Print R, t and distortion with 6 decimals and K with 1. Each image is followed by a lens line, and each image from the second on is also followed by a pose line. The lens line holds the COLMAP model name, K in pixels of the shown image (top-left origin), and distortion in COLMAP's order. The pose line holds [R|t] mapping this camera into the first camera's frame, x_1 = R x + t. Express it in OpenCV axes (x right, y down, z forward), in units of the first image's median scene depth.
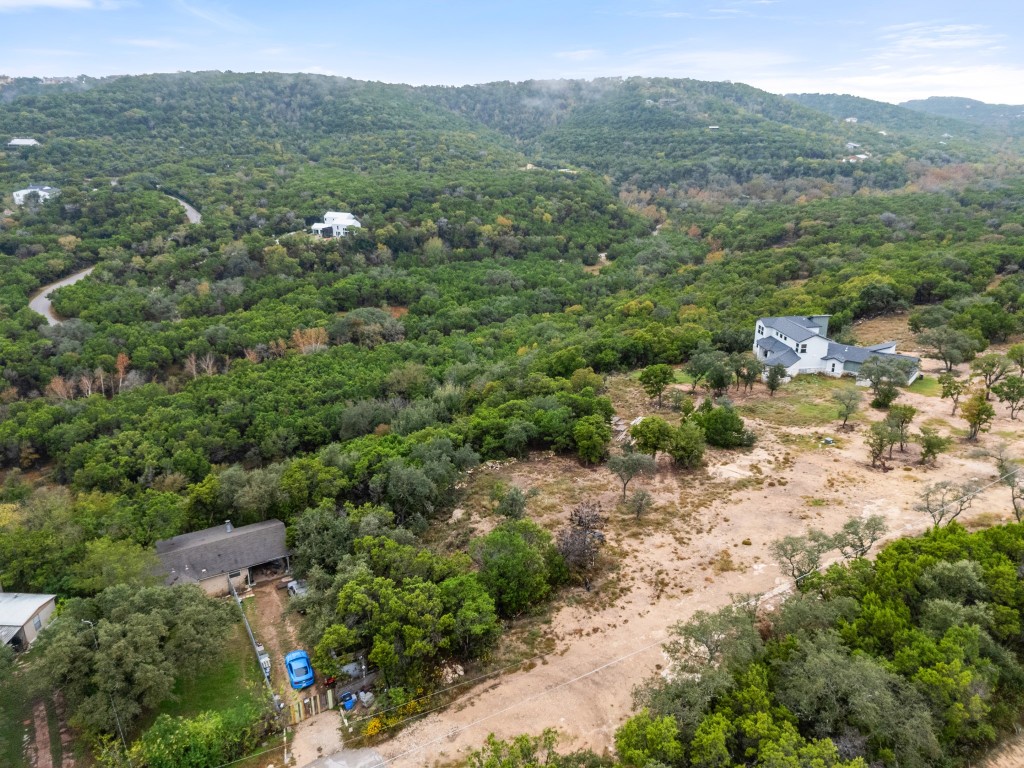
lens RADIAL K [[754.2, 0, 517.7], [0, 754.2, 383.9], [0, 0, 1]] dist [0.073492, -0.070635]
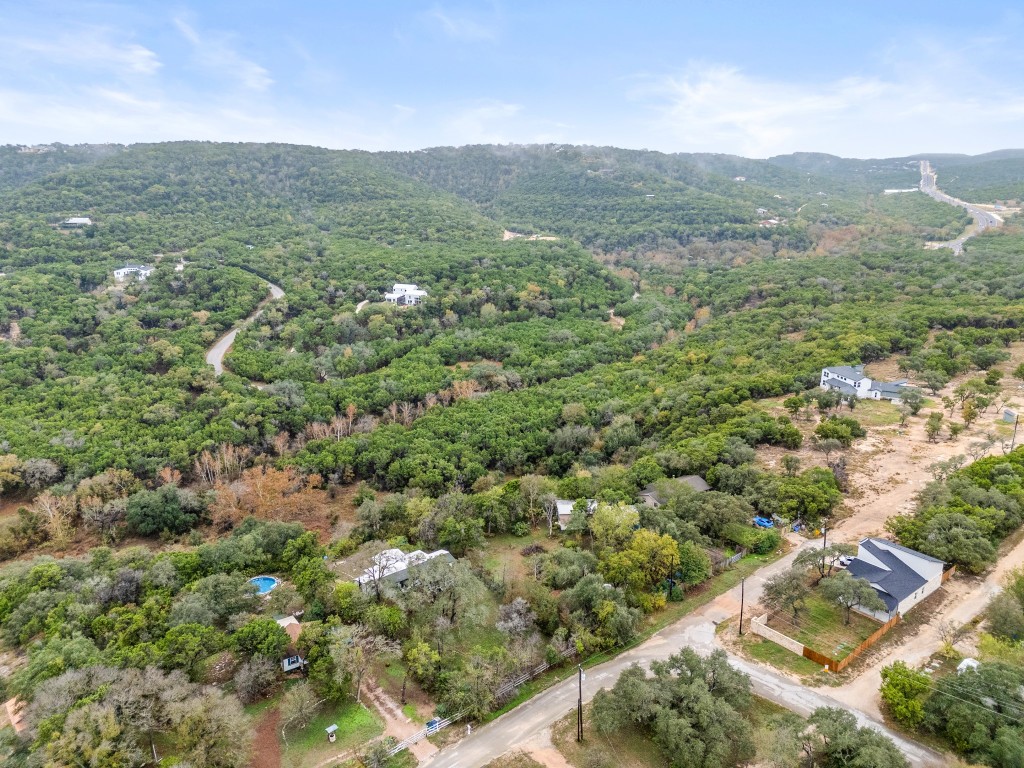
lens RADIAL K [[754.2, 0, 514.6], [0, 754.2, 387.6], [0, 0, 1]] dist [0.073492, -0.070635]
pose [[0.989734, -0.036040, 0.138305, -0.243252], [0.042126, 0.998257, -0.041333, -0.000182], [-0.136574, 0.046735, 0.989527, -0.237940]]
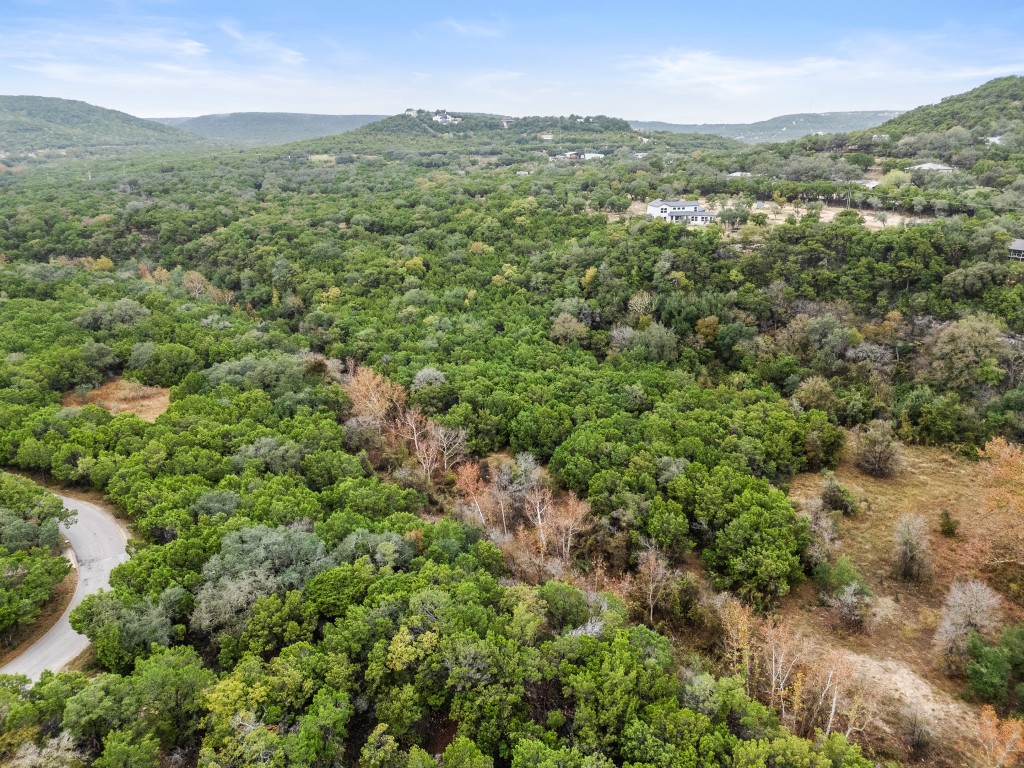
lens RADIAL K [[754.2, 0, 512.5], [0, 754.2, 381.0], [0, 0, 1]] dist [0.073492, -0.070635]
pose [[-0.036463, -0.301837, 0.952662, -0.602552], [0.333129, 0.895099, 0.296349, -0.144361], [-0.942176, 0.328165, 0.067913, 0.536591]]
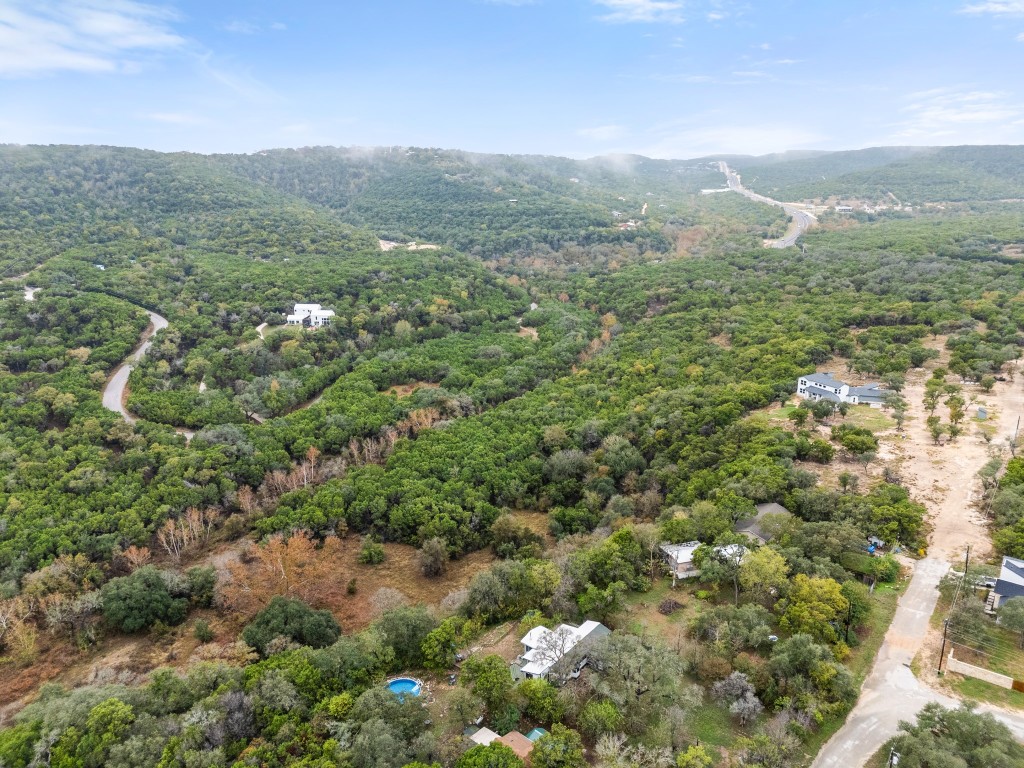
lens RADIAL K [[754.2, 0, 515.1], [0, 754.2, 390.2], [0, 0, 1]] dist [0.073492, -0.070635]
pose [[0.927687, -0.105949, 0.358012, -0.380205], [0.120078, 0.992612, -0.017398, -0.041271], [-0.353523, 0.059130, 0.933555, -0.173028]]
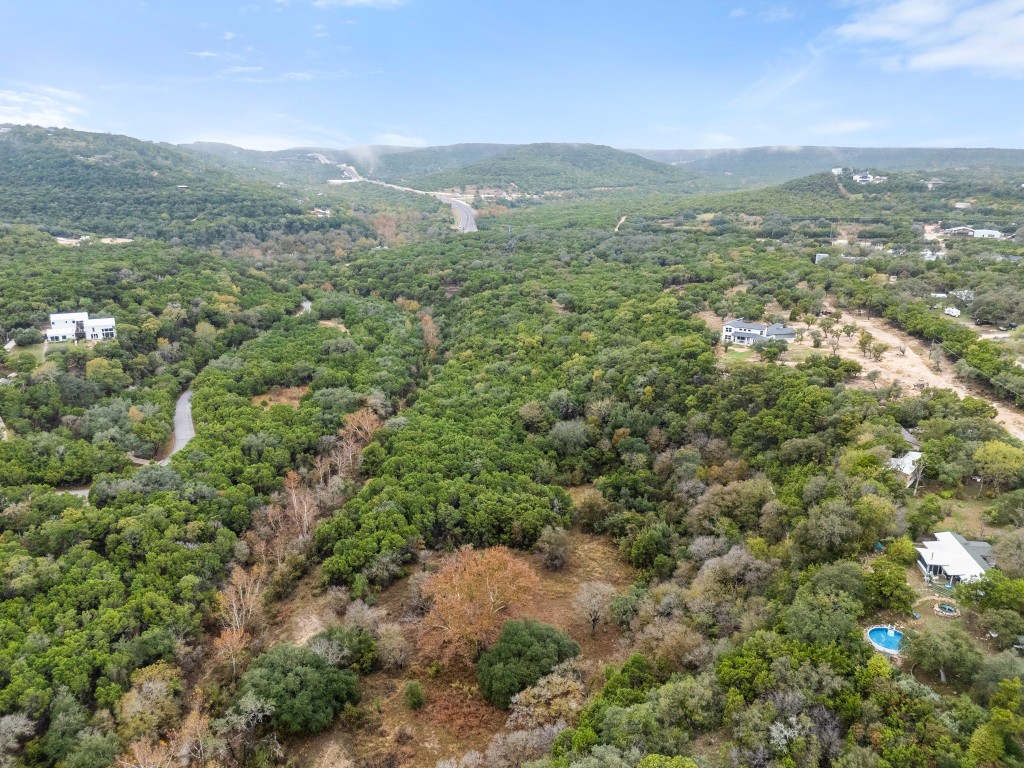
lens RADIAL K [[754.2, 0, 513.4], [0, 754.2, 392.2], [0, 0, 1]] dist [0.073492, -0.070635]
pose [[0.602636, -0.225970, 0.765354, -0.643044], [0.248438, 0.964536, 0.089159, -0.093059], [-0.758359, 0.136412, 0.637404, 0.066030]]
